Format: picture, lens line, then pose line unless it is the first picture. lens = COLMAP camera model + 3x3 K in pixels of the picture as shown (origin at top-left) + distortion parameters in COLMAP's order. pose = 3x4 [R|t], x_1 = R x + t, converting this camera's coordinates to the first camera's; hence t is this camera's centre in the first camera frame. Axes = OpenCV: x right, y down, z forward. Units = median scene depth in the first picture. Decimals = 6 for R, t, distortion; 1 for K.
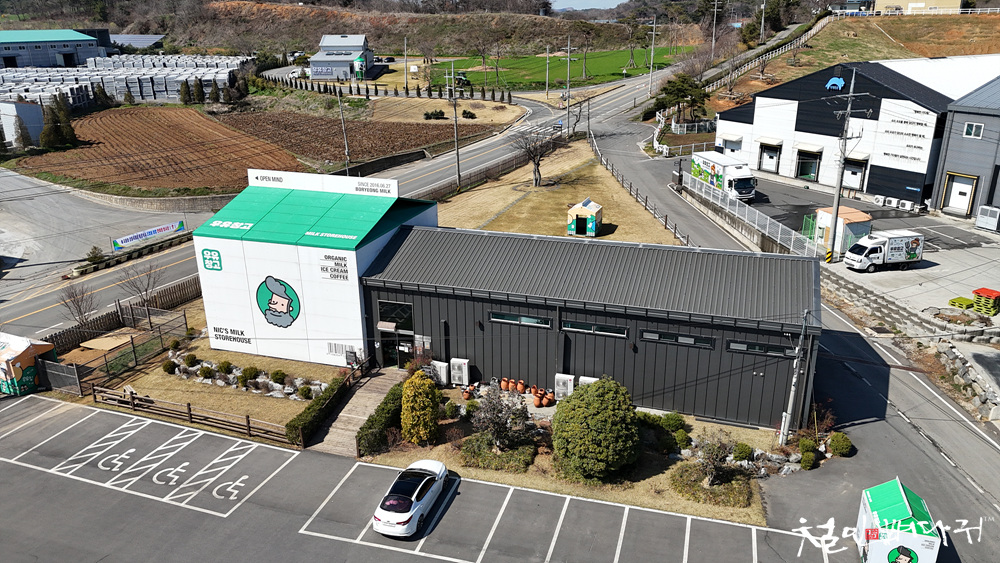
lens RADIAL K [[749.5, 0, 500.0], [0, 749.5, 281.5], [0, 0, 1]] dist [0.035908, -0.000818]
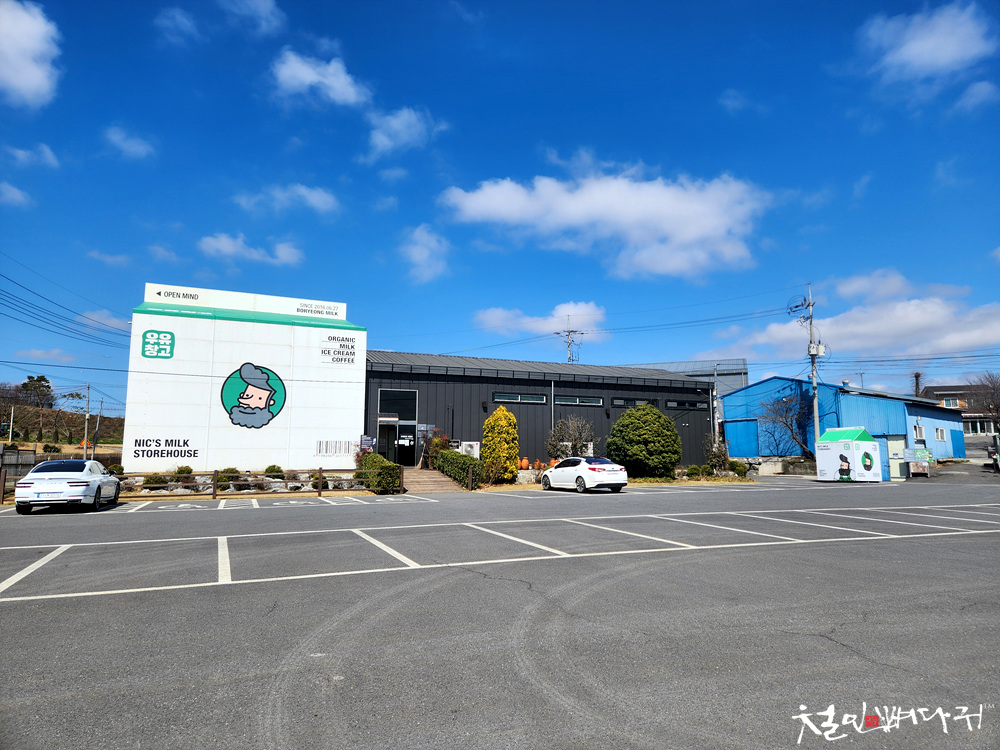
lens RADIAL K [[670.6, 0, 516.7], [0, 670.6, 371.7], [0, 0, 1]] dist [0.070210, -0.081607]
pose [[0.723338, 0.100639, 0.683121, -0.602034], [0.231359, 0.896810, -0.377100, 0.355924], [-0.650581, 0.430817, 0.625413, 0.330127]]
